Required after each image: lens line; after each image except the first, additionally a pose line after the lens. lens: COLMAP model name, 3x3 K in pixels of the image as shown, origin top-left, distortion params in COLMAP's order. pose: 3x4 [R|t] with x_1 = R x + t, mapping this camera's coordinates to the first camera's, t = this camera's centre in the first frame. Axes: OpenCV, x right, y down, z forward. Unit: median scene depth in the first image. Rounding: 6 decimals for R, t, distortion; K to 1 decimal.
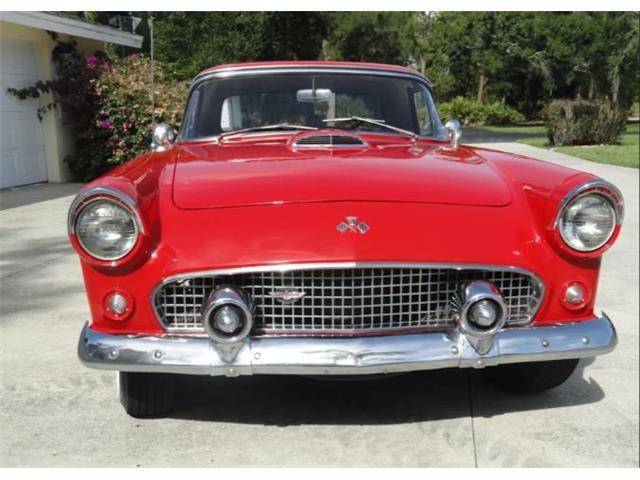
lens RADIAL K [[741.5, 0, 320.0], [0, 741.5, 240.0], [0, 0, 1]] dist [-0.007317, -0.006674]
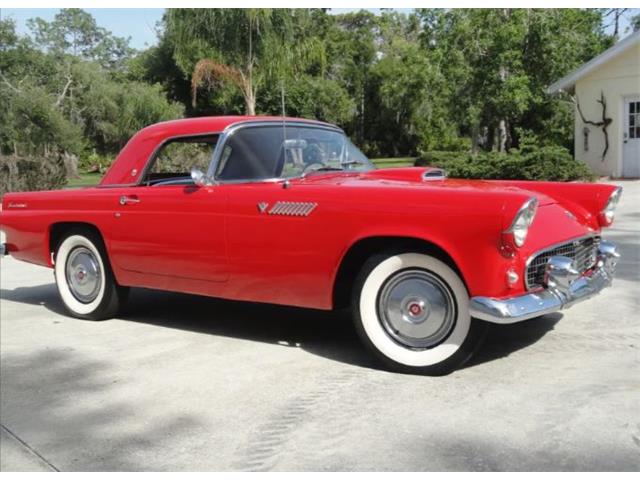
lens RADIAL K [[722.2, 0, 320.0], [0, 722.2, 240.0], [0, 0, 1]] dist [0.009693, 0.032841]
pose [[0.659806, -0.085126, 0.746599, -0.302372], [0.140695, 0.989987, -0.011462, -0.004867], [-0.738147, 0.112606, 0.665176, 0.058387]]
